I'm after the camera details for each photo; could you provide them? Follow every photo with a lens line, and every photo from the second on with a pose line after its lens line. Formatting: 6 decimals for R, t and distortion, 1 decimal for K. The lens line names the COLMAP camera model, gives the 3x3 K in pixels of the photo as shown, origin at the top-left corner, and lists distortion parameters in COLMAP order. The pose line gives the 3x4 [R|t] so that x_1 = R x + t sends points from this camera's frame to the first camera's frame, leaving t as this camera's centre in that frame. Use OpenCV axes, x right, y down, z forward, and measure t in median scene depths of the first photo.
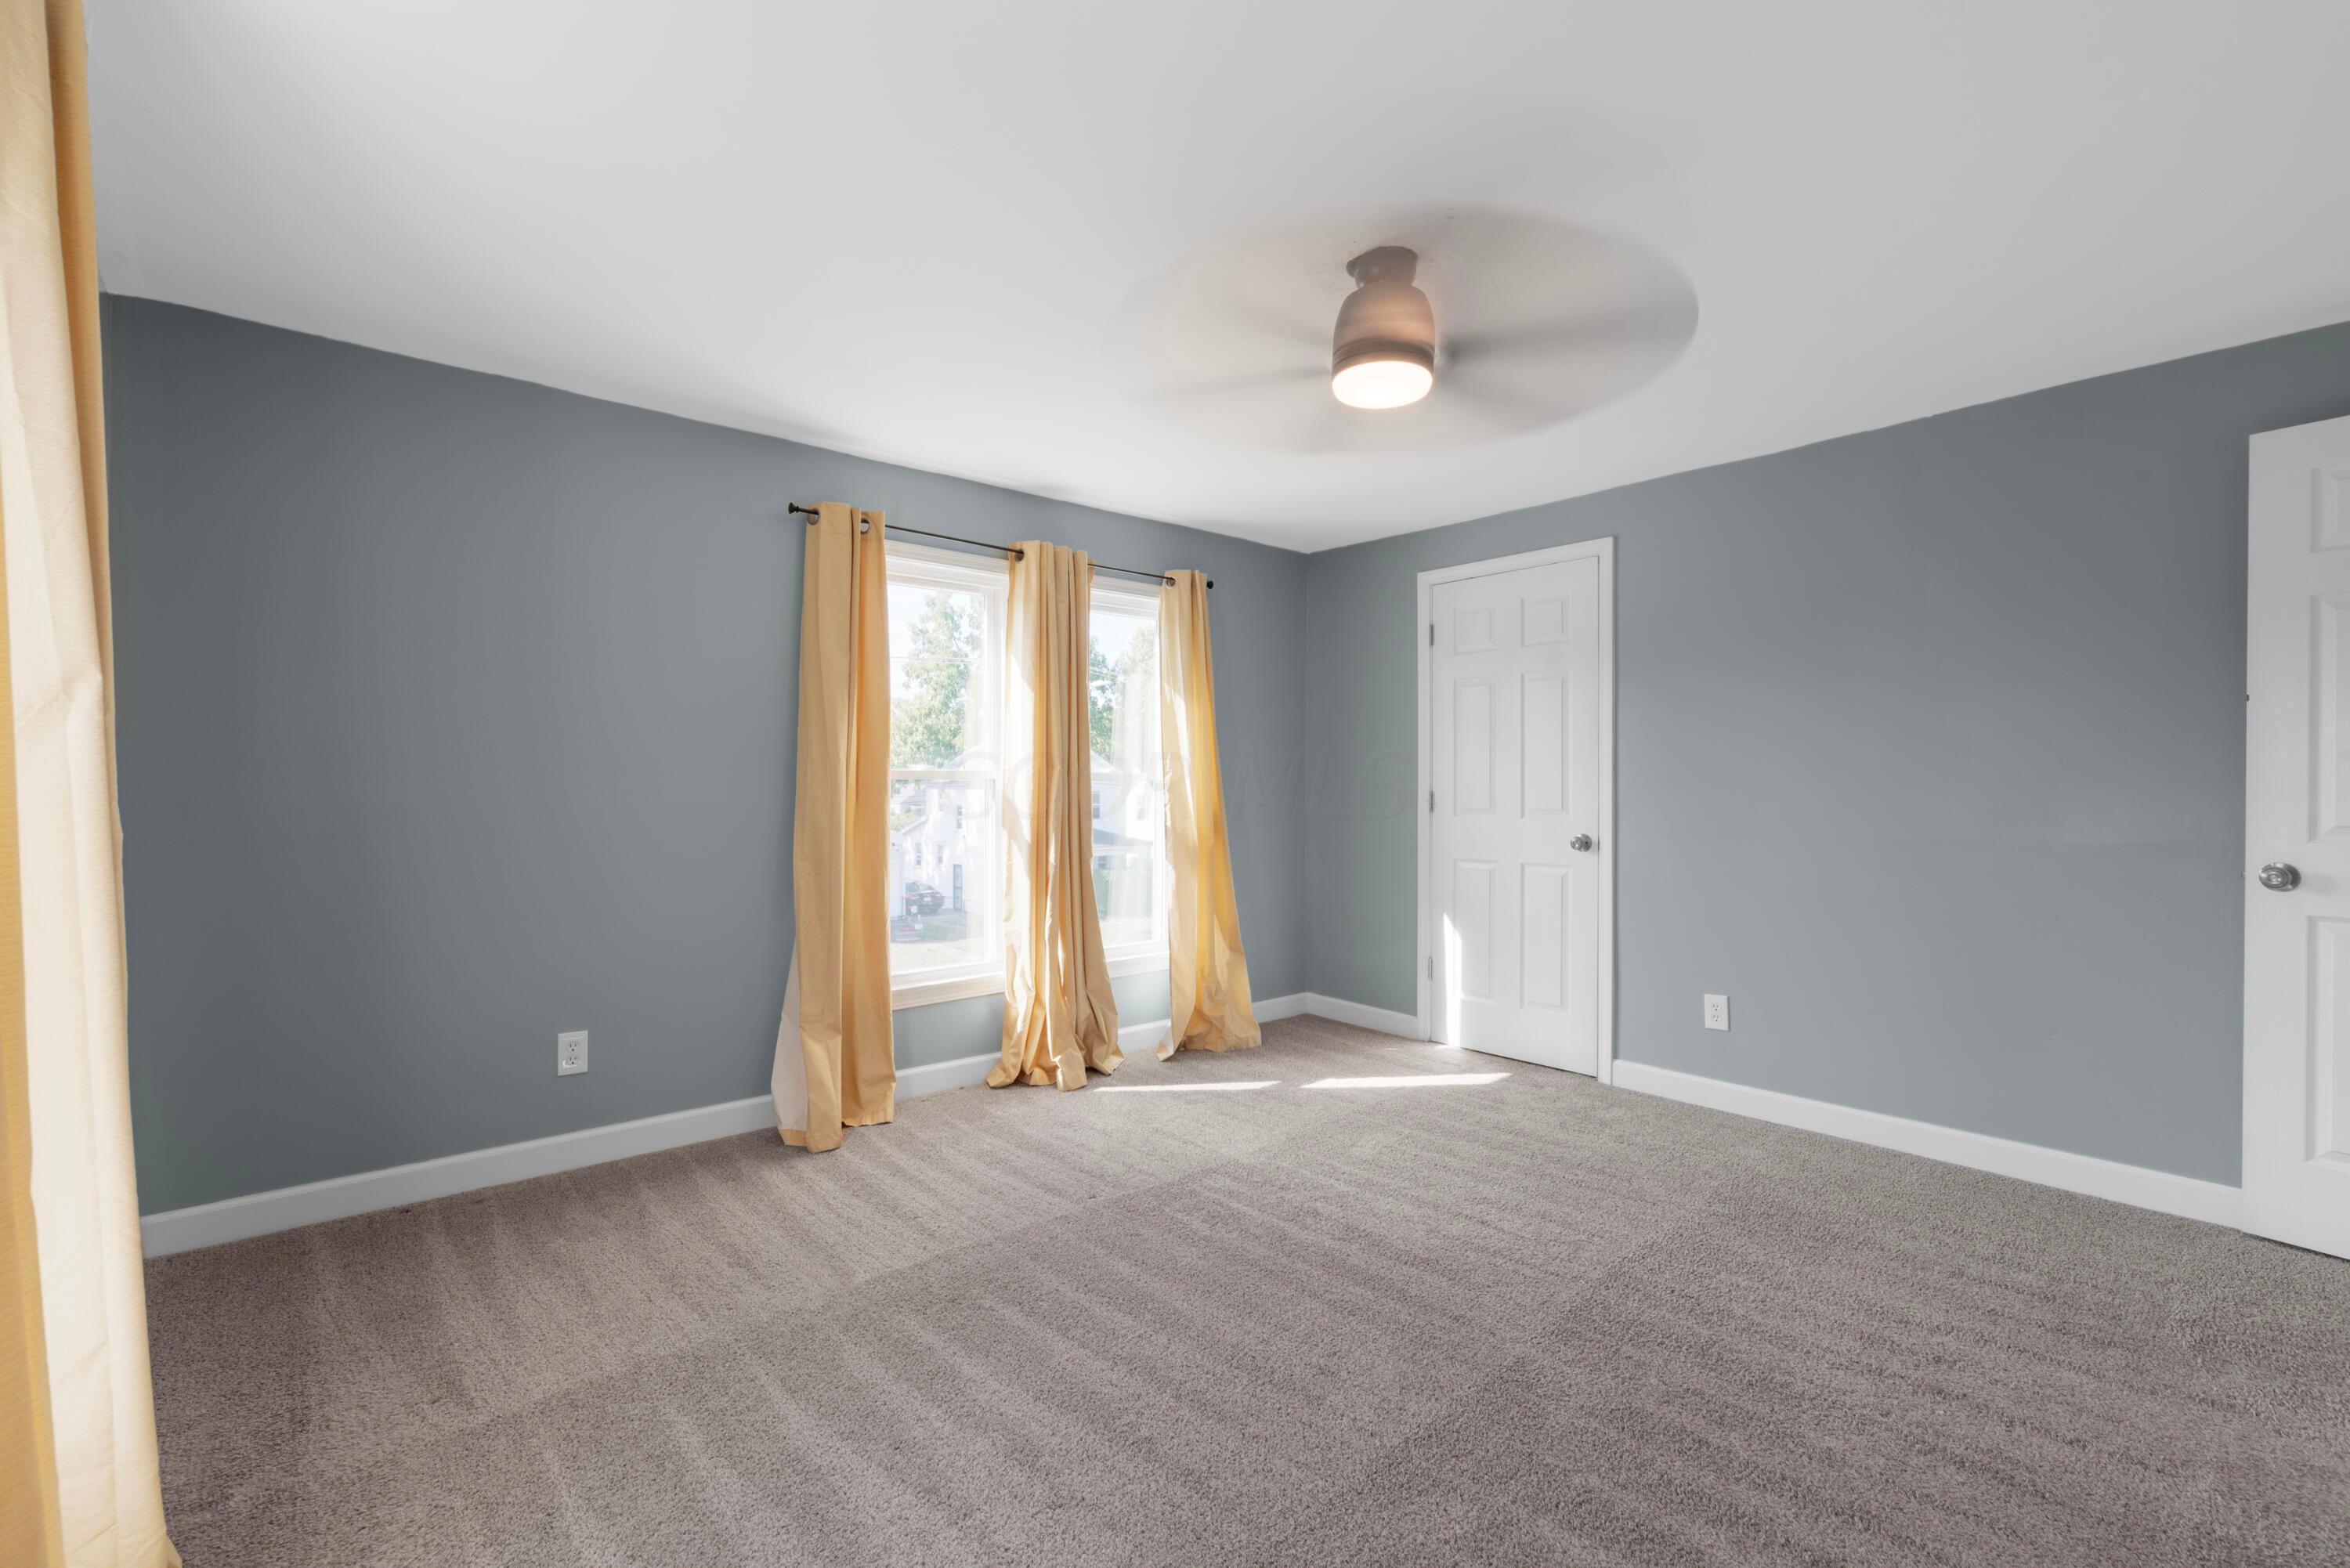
lens RADIAL K [[1055.7, 0, 1176.9], [0, 1055.7, 791.2], [0, 0, 1]] dist [0.002646, -0.000331]
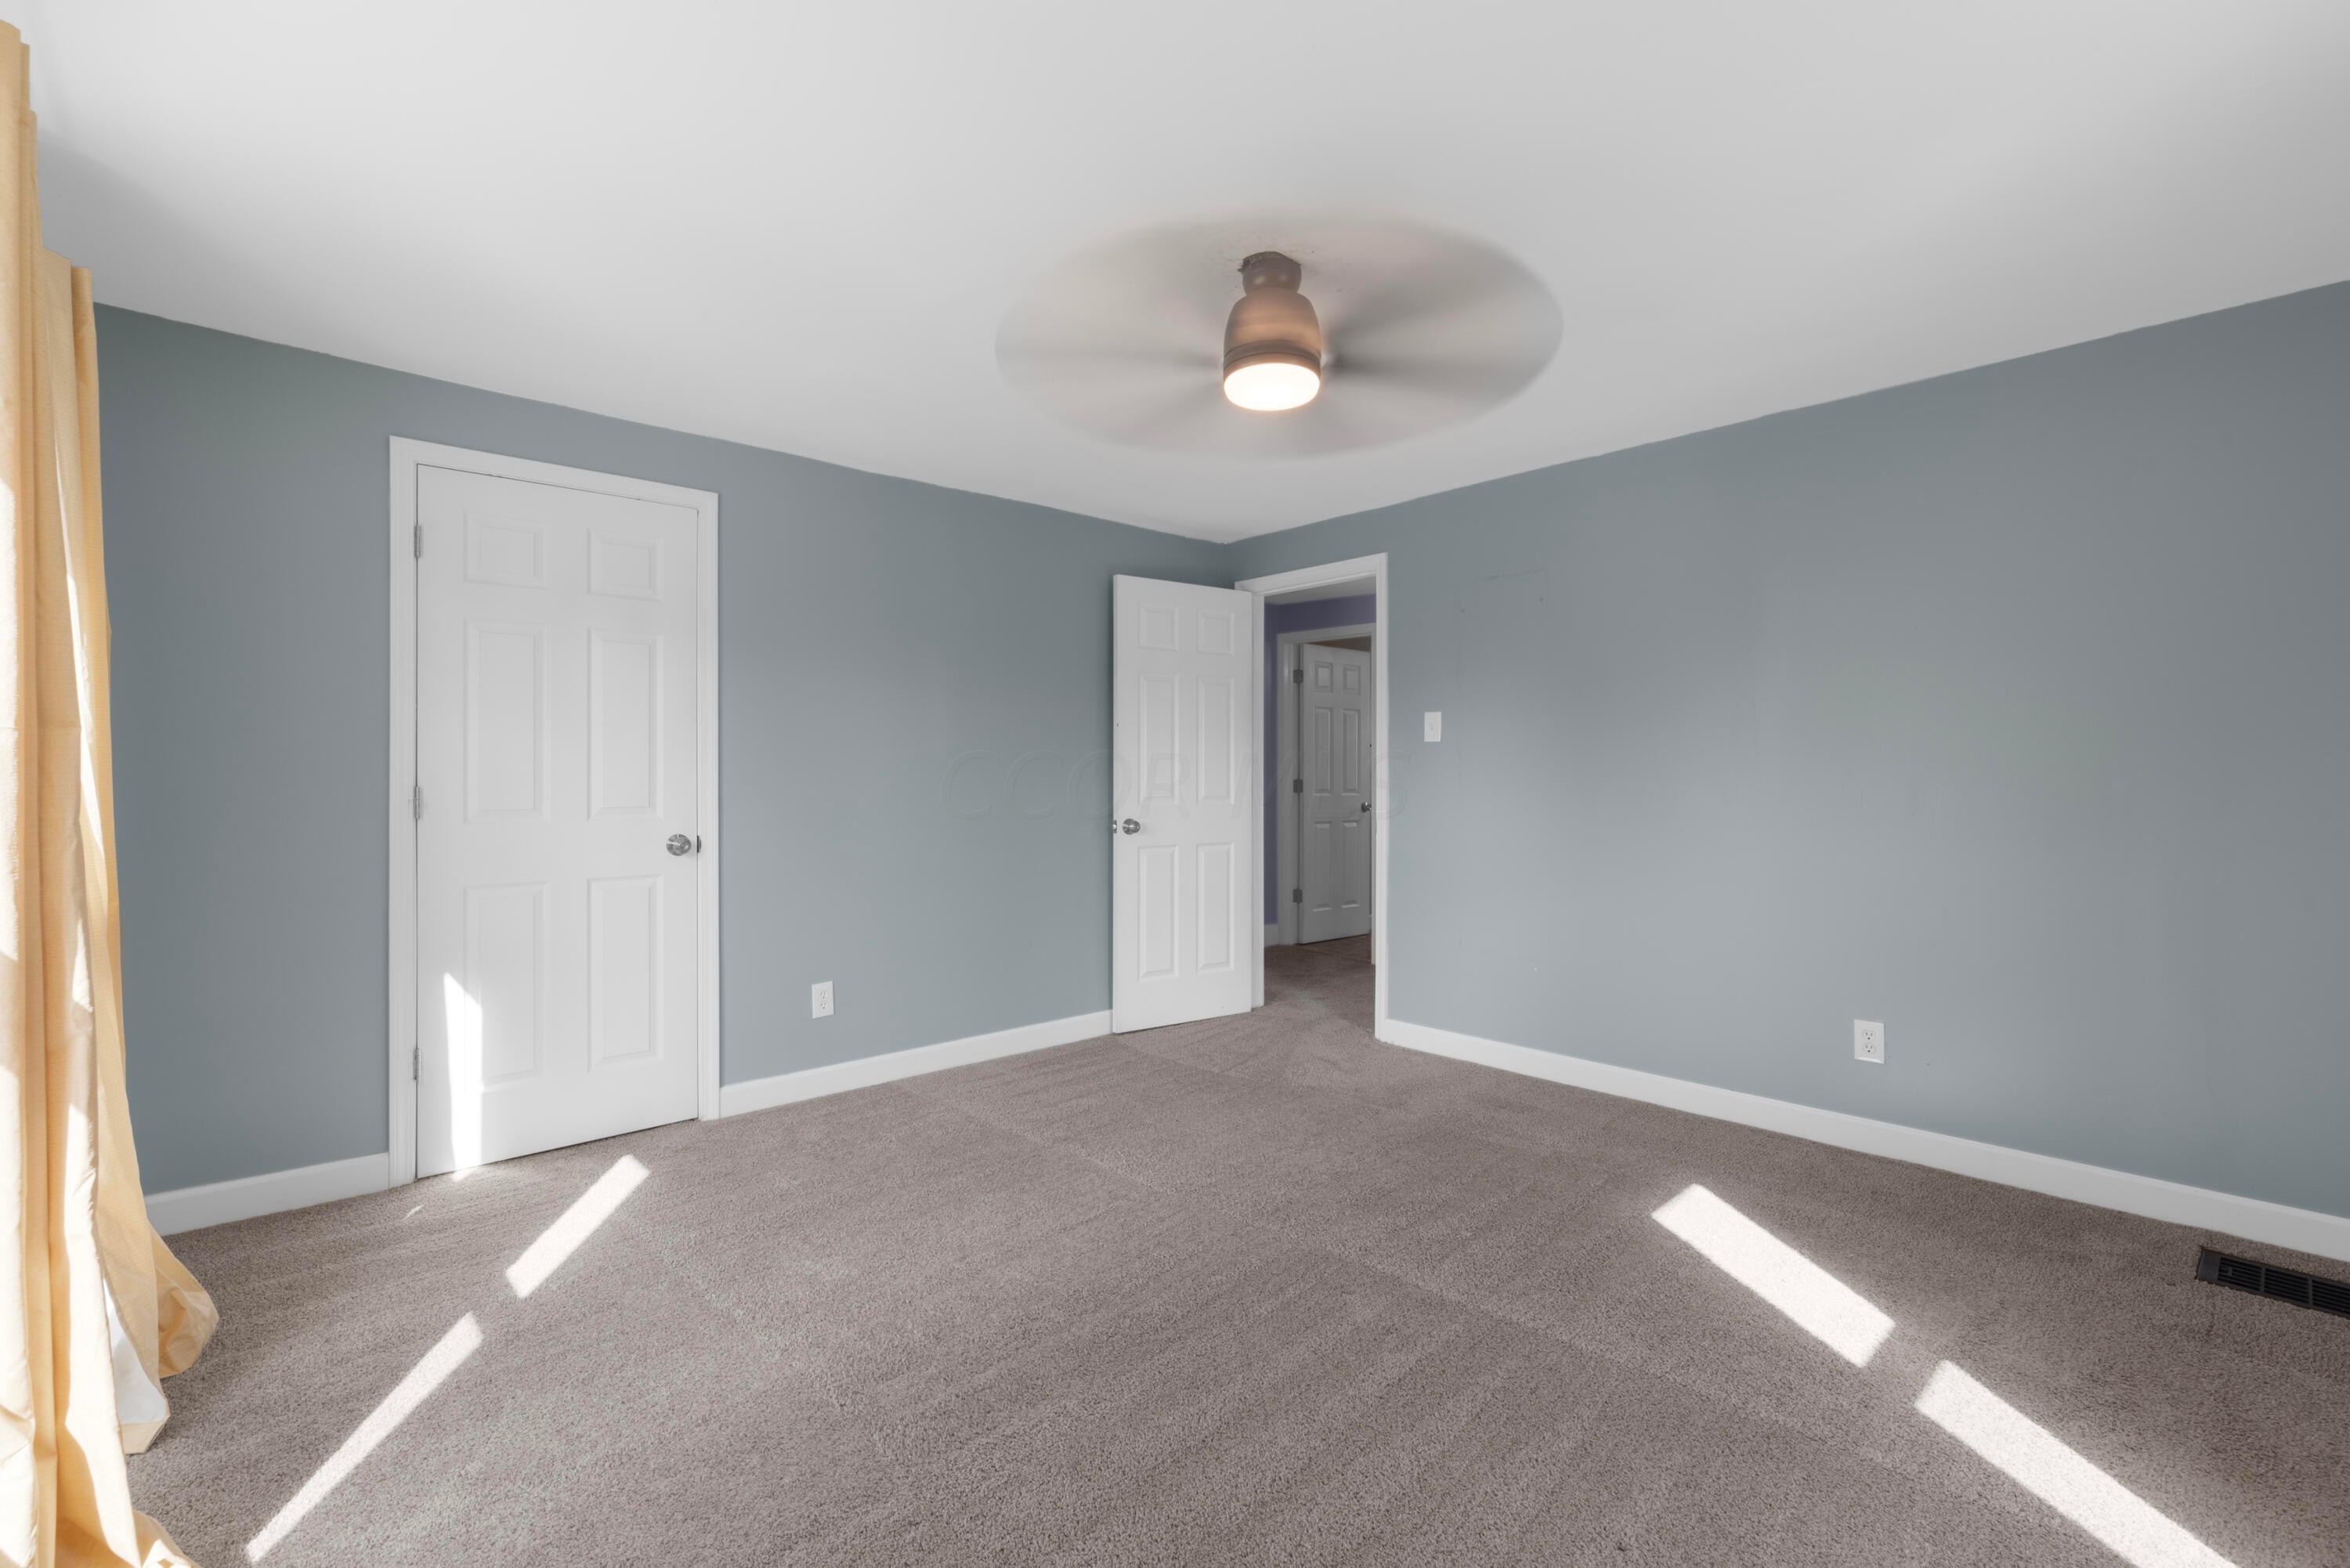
lens RADIAL K [[1047.8, 0, 1175.0], [0, 1047.8, 753.4], [0, 0, 1]] dist [0.000771, -0.000145]
pose [[-0.052073, 0.017316, 0.998493, -0.467209], [0.005426, 0.999840, -0.017056, -0.007148], [-0.998629, 0.004529, -0.052159, 0.650504]]
